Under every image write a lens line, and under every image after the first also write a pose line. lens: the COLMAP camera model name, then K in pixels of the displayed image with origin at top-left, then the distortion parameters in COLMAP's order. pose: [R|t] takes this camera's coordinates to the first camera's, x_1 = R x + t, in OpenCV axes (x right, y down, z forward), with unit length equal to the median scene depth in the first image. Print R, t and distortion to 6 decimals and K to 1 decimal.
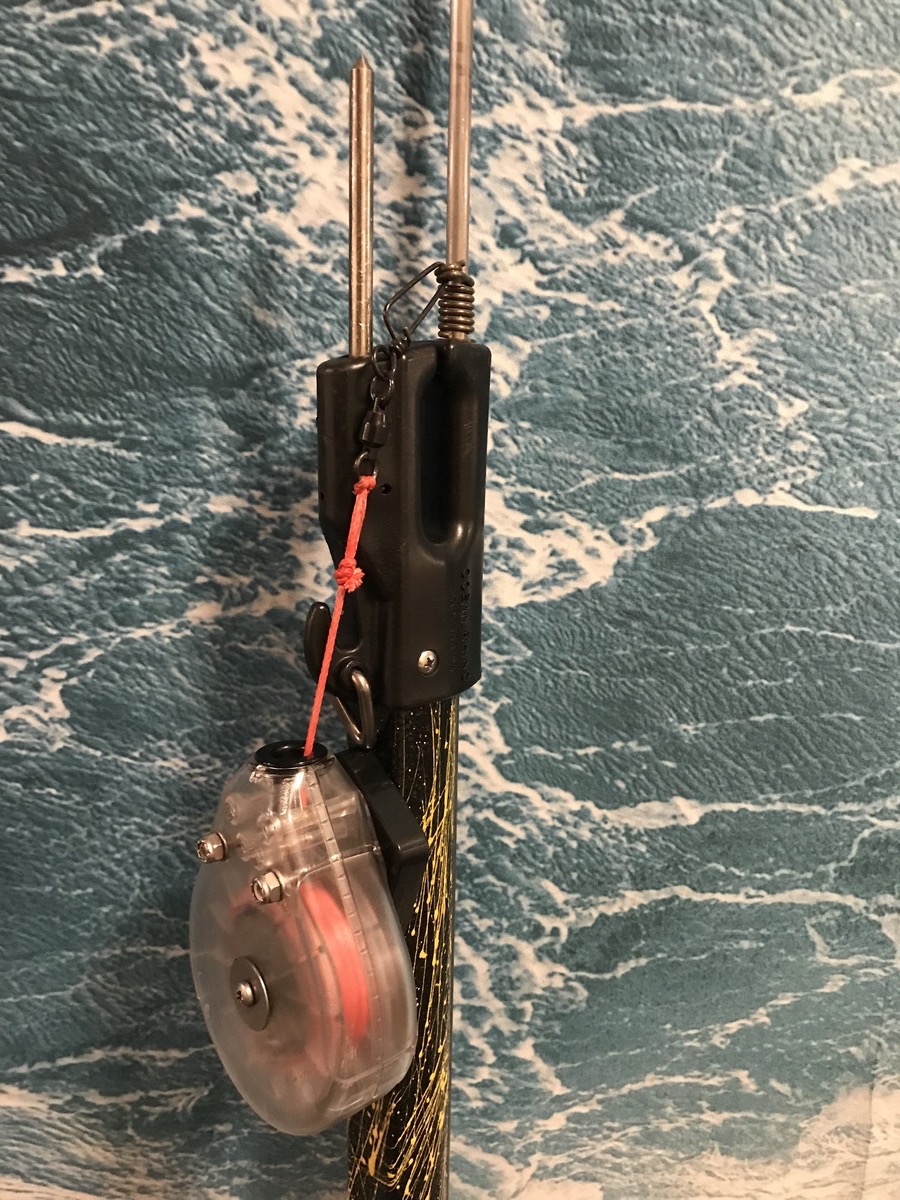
lens RADIAL K [[1008.4, 0, 451.2], [0, 1008.4, 585.0], [0, 0, 1]] dist [-0.001082, 0.000417]
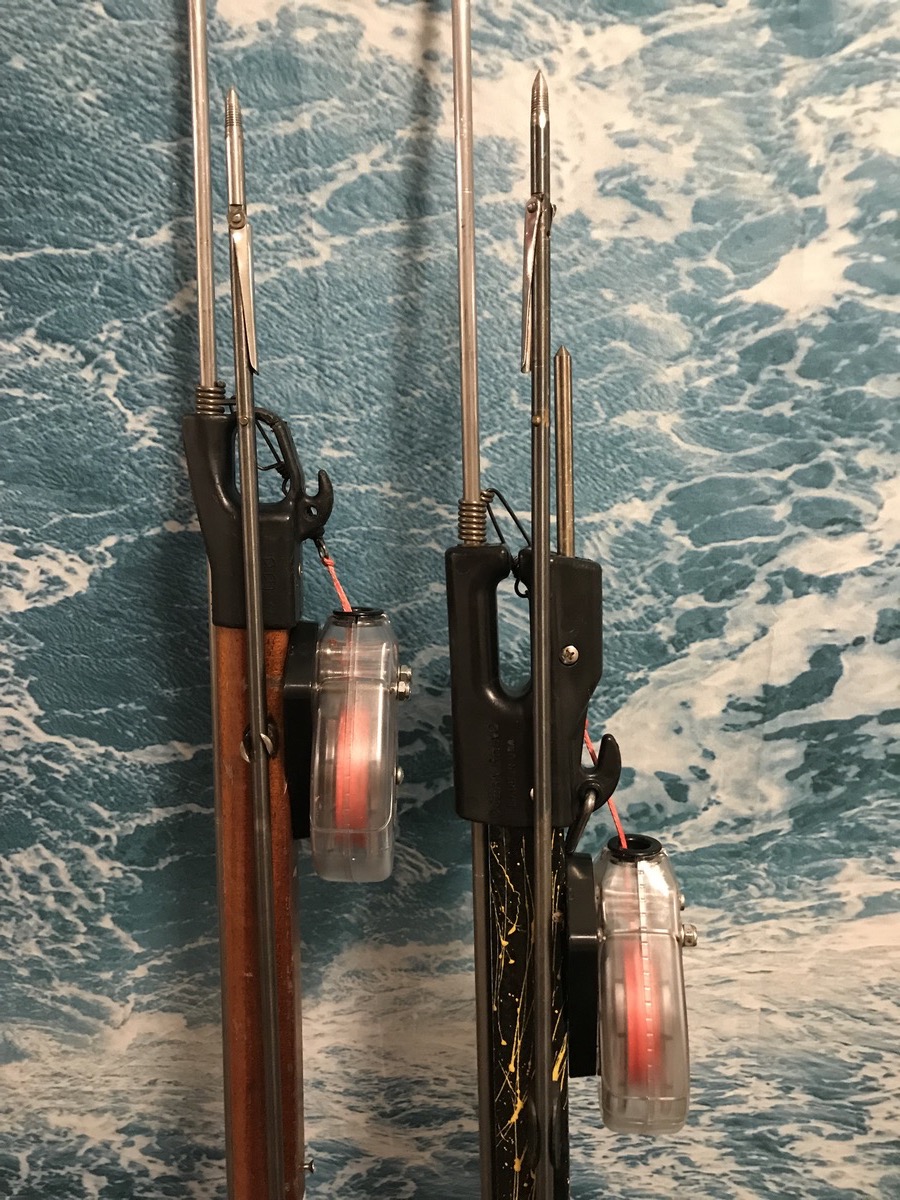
lens RADIAL K [[975.9, 0, 454.3], [0, 975.9, 578.4], [0, 0, 1]] dist [-0.016438, 0.022676]
pose [[0.997778, -0.042320, -0.051455, 0.759539], [0.046896, 0.994722, 0.091259, -0.123155], [0.047322, -0.093470, 0.994497, -0.301466]]
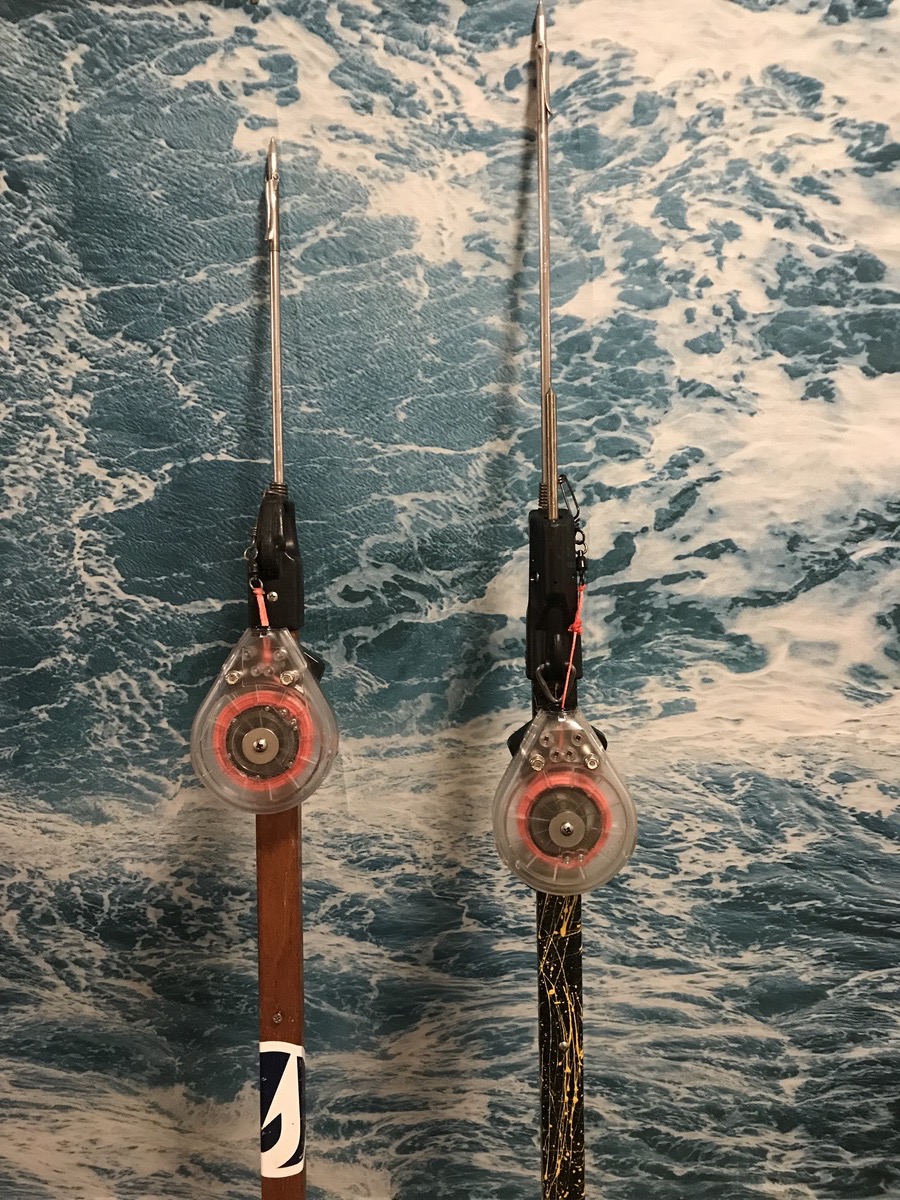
lens RADIAL K [[997.4, 0, 458.4], [0, 997.4, 592.0], [0, 0, 1]] dist [0.091822, -0.313299]
pose [[0.997439, -0.043440, -0.056815, 0.965930], [0.050896, 0.989242, 0.137150, -0.070153], [0.050246, -0.139691, 0.988920, -1.165296]]
